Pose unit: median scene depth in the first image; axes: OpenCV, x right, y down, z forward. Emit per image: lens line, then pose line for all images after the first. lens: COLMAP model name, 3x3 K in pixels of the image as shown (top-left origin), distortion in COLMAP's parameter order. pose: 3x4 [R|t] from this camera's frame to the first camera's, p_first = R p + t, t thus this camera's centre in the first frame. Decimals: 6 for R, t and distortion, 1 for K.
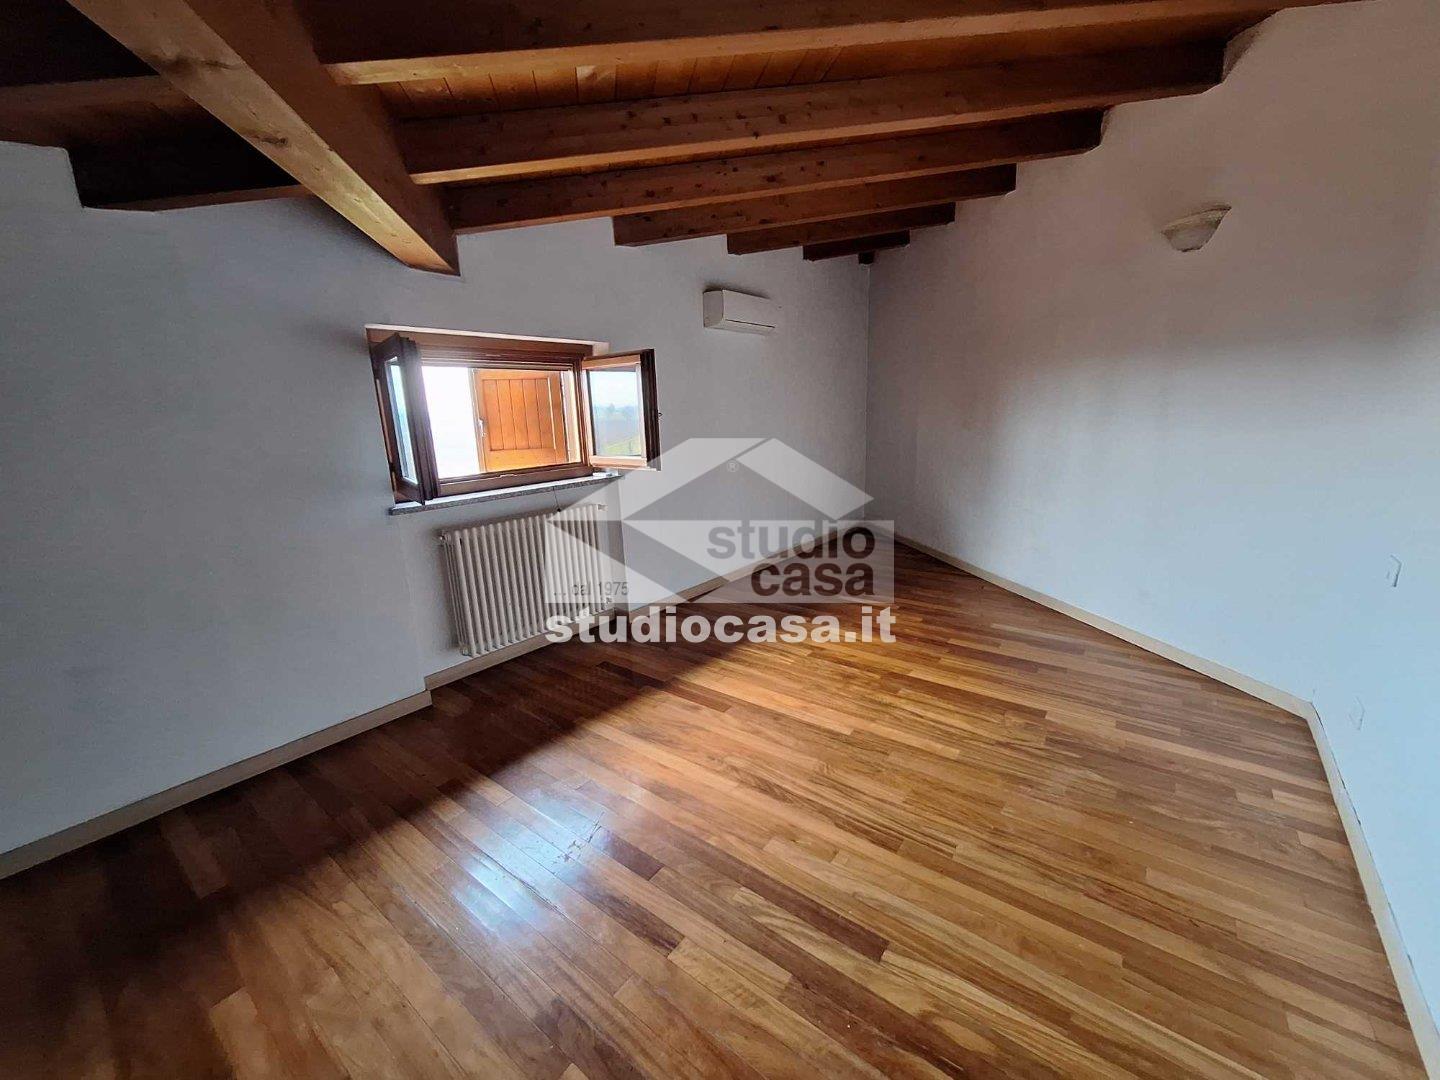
lens RADIAL K [[577.7, 0, 724.1], [0, 577.7, 543.8], [0, 0, 1]] dist [0.001074, 0.000348]
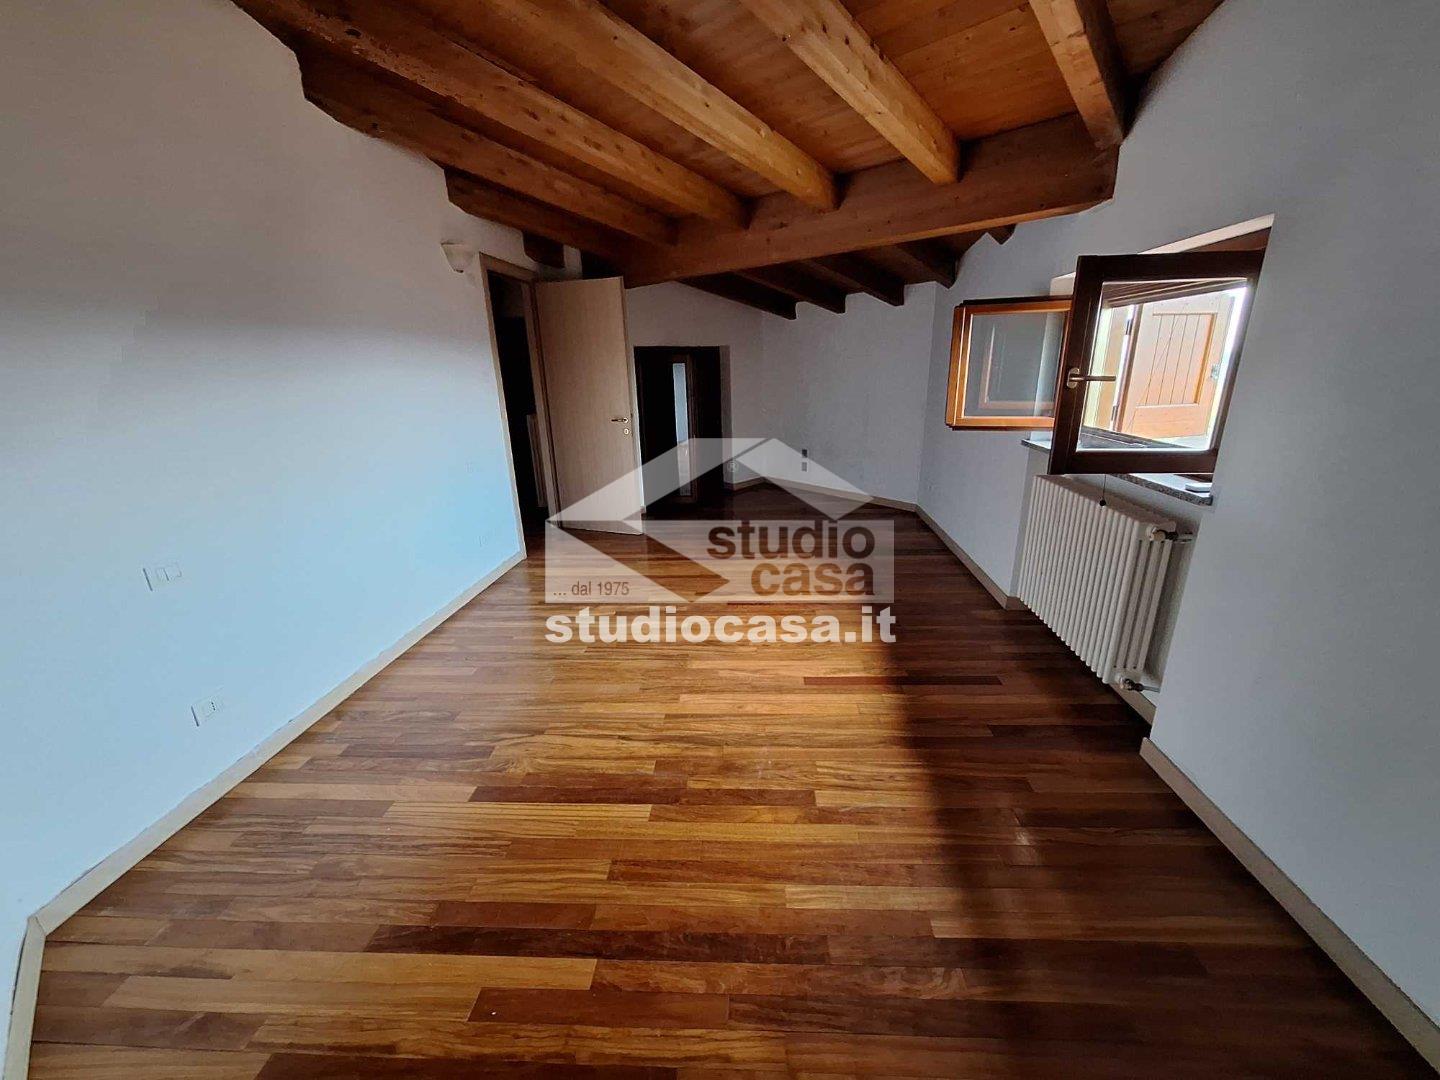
lens RADIAL K [[577.7, 0, 724.1], [0, 577.7, 543.8], [0, 0, 1]] dist [0.001074, 0.000348]
pose [[-0.829773, 0.218741, -0.513448, 0.612968], [-0.083936, 0.860616, 0.502290, -0.423192], [0.551753, 0.459884, -0.695756, 1.603768]]
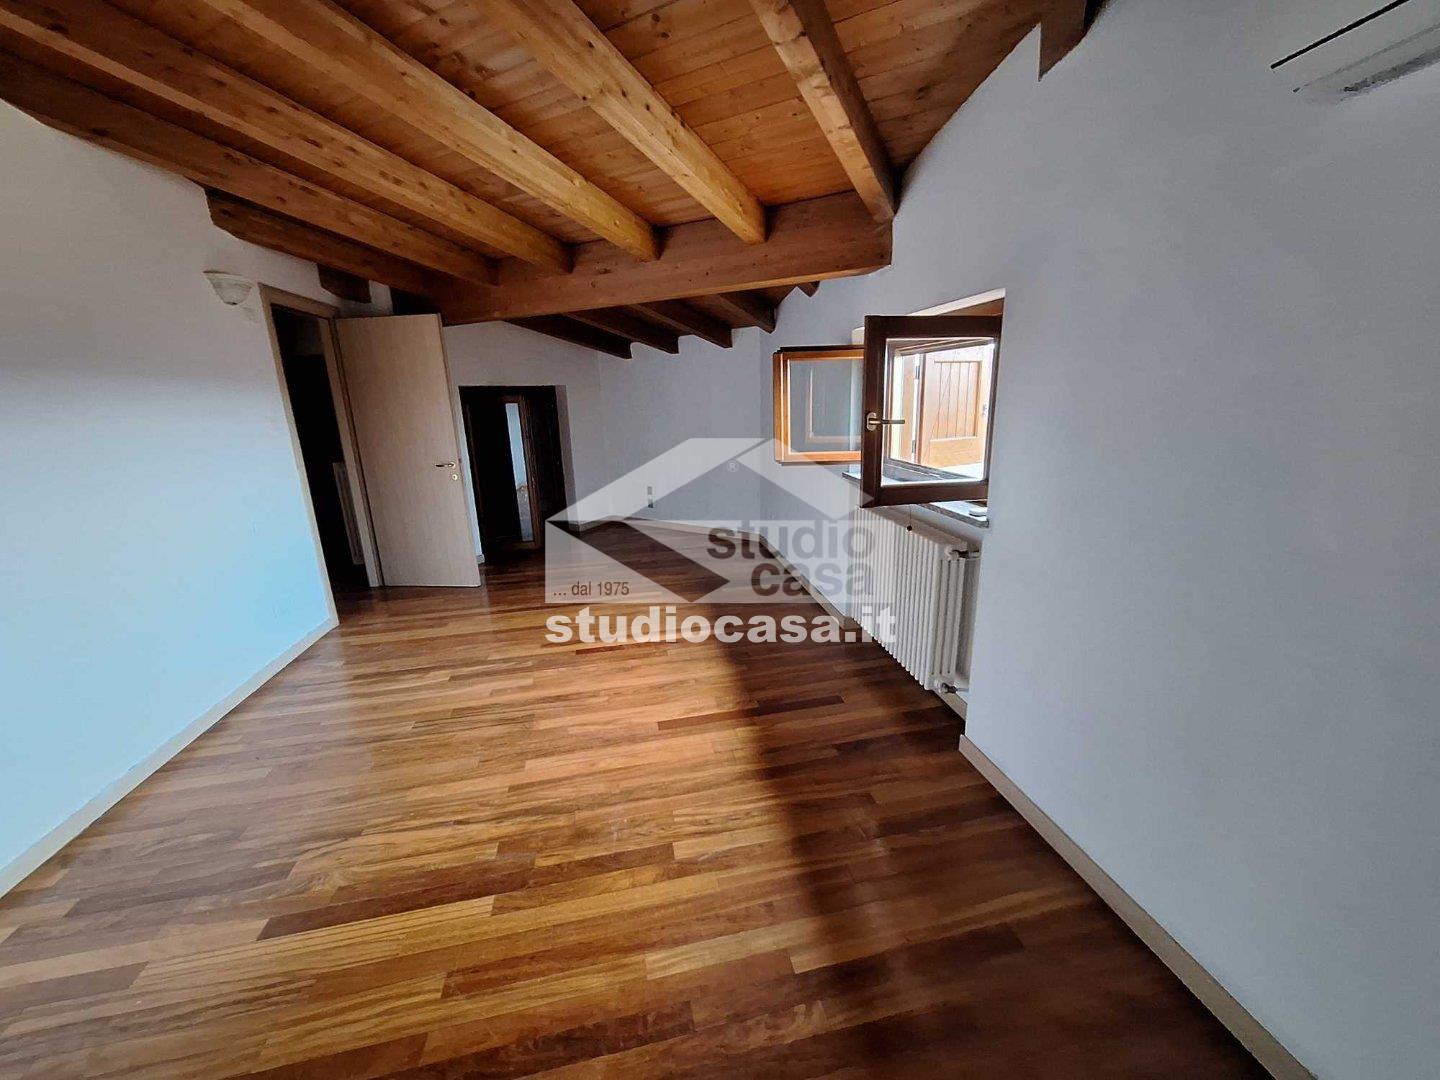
lens RADIAL K [[577.7, 0, 724.1], [0, 577.7, 543.8], [0, 0, 1]] dist [0.001074, 0.000348]
pose [[-0.659973, 0.241135, -0.711540, 0.584435], [-0.130994, 0.895651, 0.425030, -0.439138], [0.739781, 0.373716, -0.559519, 1.609899]]
